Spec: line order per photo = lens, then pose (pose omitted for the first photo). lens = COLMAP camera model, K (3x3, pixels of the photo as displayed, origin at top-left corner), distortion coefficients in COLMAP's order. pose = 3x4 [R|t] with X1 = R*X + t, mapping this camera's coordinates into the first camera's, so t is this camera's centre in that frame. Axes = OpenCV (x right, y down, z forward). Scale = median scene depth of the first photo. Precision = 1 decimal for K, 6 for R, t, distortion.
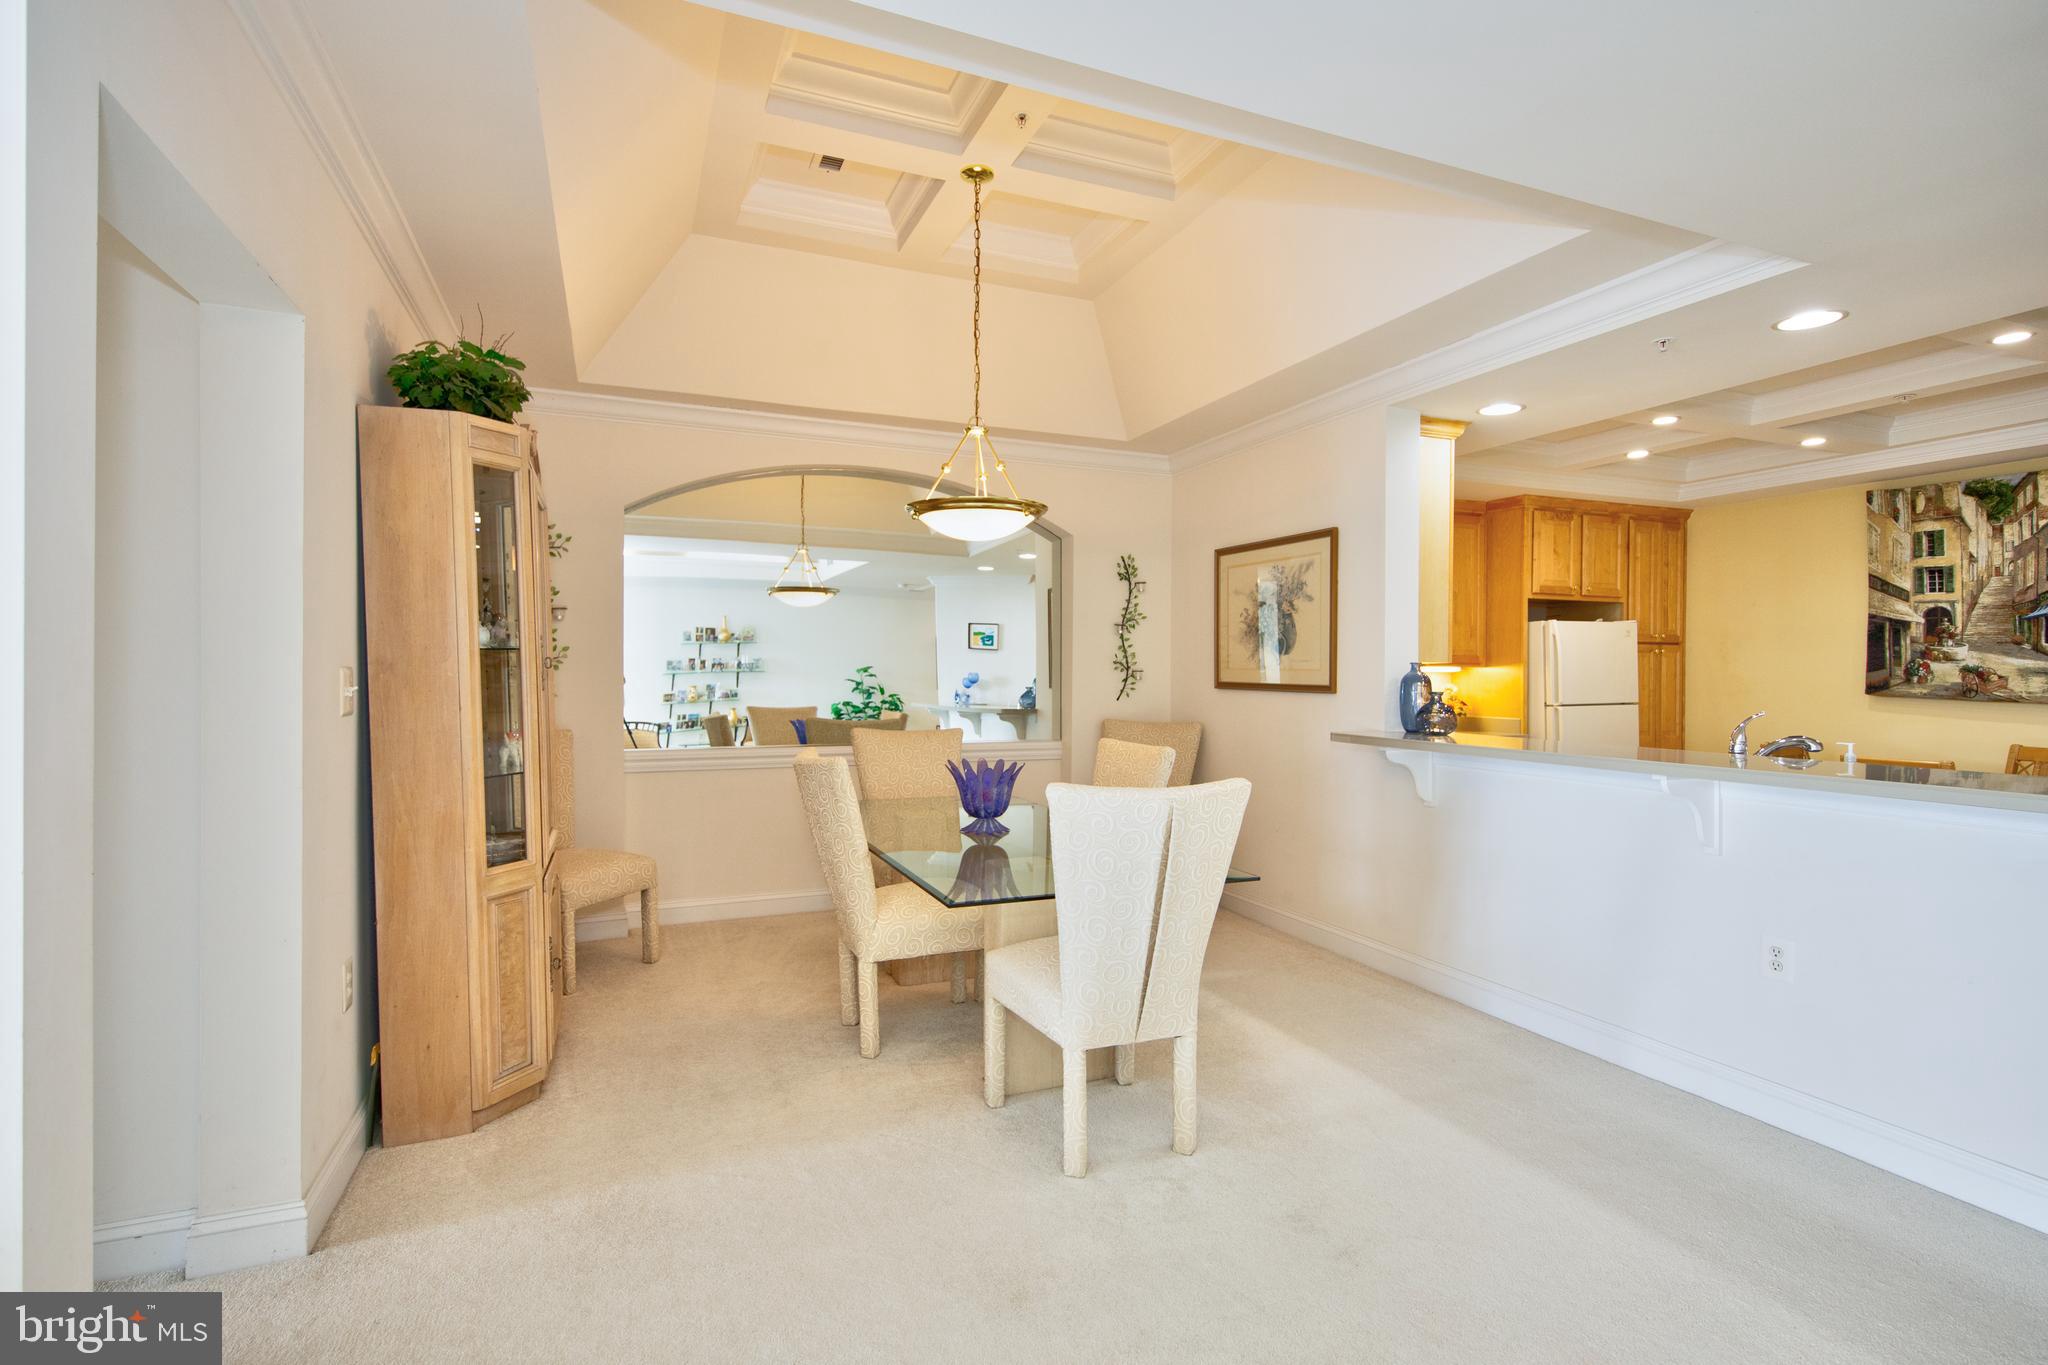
lens RADIAL K [[962.5, 0, 1019.2], [0, 962.5, 677.2], [0, 0, 1]] dist [0.023212, -0.010059]
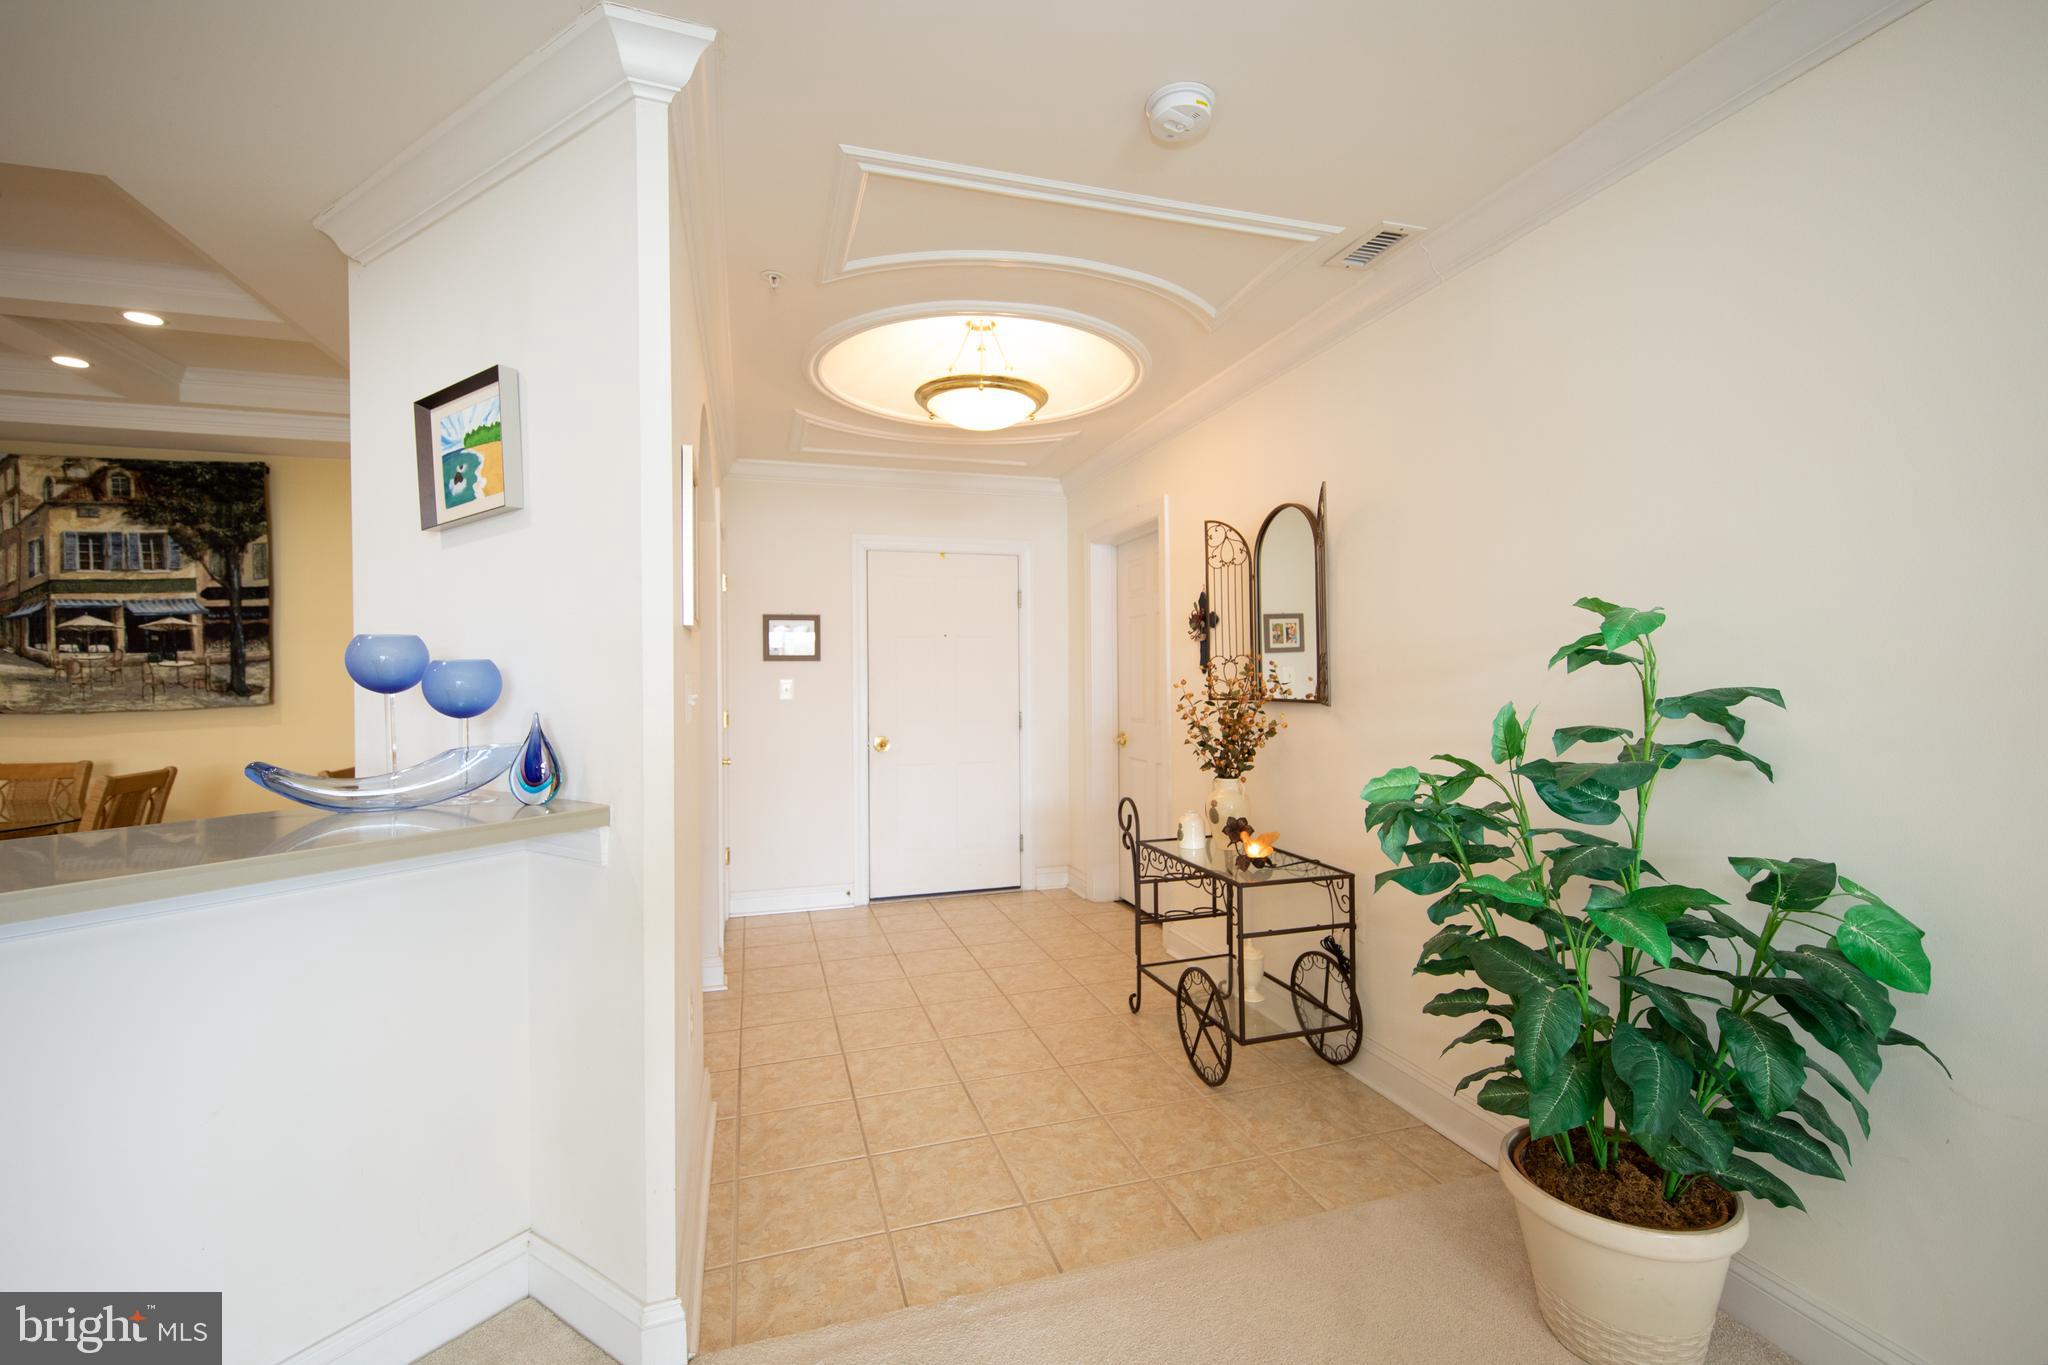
lens RADIAL K [[875.3, 0, 1015.7], [0, 875.3, 679.3], [0, 0, 1]] dist [0.002312, -0.000461]
pose [[0.100222, -0.007621, 0.994936, 0.312944], [0.012652, 0.999900, 0.006385, 0.001503], [-0.994885, 0.011948, 0.100308, 0.009630]]
